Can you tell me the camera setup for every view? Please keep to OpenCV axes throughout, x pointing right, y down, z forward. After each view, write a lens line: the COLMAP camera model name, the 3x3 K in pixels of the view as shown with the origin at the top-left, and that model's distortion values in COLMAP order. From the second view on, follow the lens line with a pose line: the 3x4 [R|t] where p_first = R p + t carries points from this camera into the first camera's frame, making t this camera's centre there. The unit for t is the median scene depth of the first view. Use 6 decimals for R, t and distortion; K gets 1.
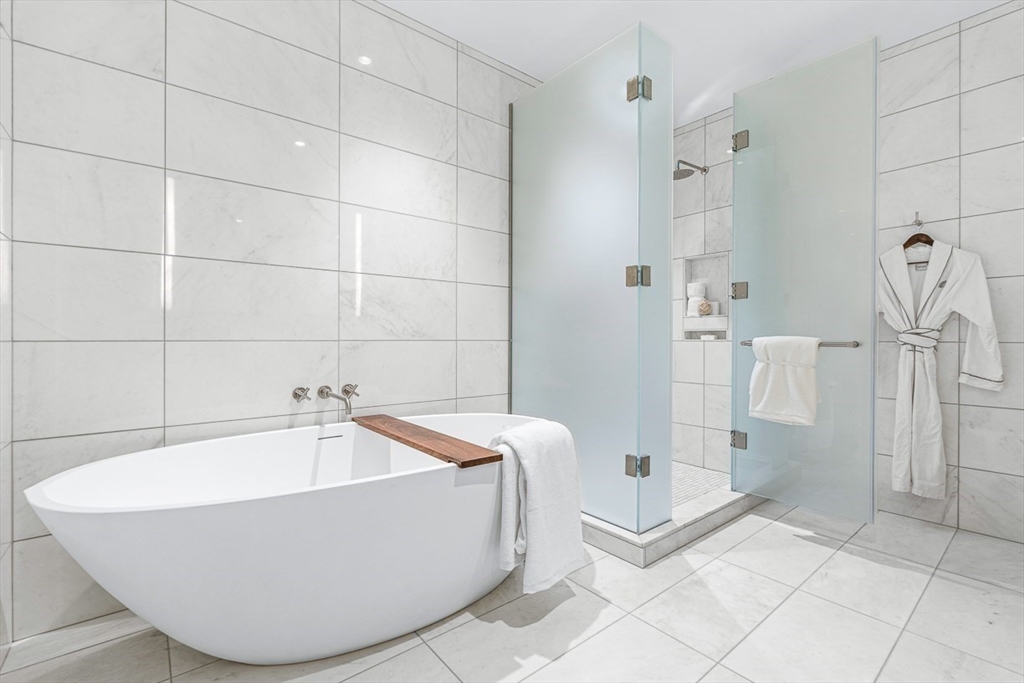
lens RADIAL K [[455.4, 0, 512.0], [0, 455.4, 341.5], [0, 0, 1]] dist [-0.000868, -0.000565]
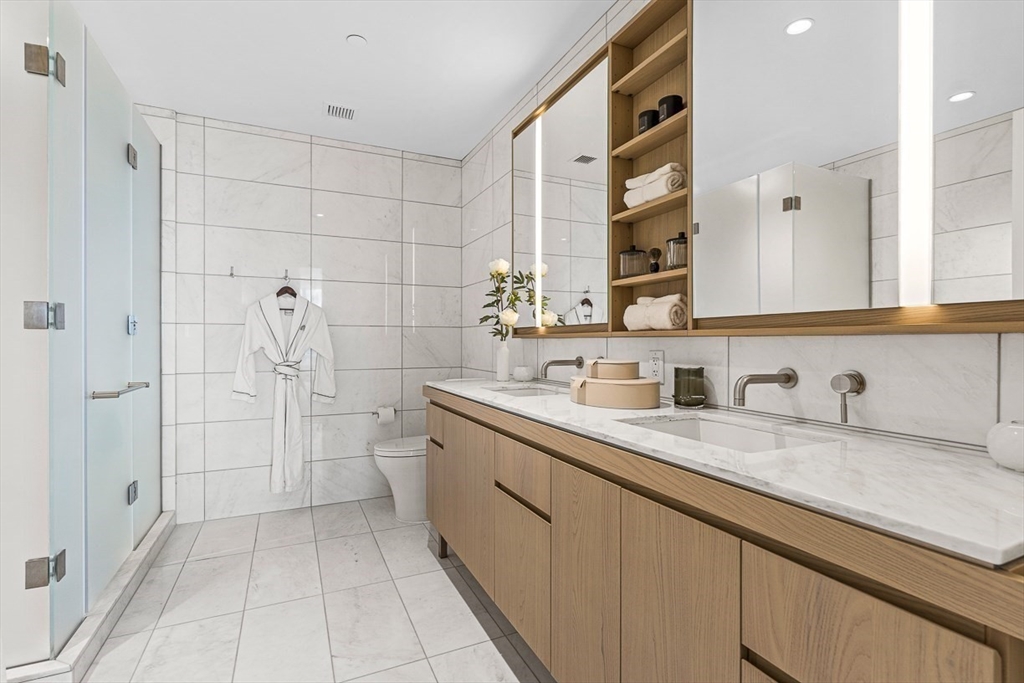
lens RADIAL K [[486.6, 0, 512.0], [0, 486.6, 341.5], [0, 0, 1]] dist [0.001457, 0.000515]
pose [[0.237729, -0.008871, 0.971291, -0.303498], [0.001482, 0.999960, 0.008771, -0.101257], [-0.971330, -0.000646, 0.237733, 0.068080]]
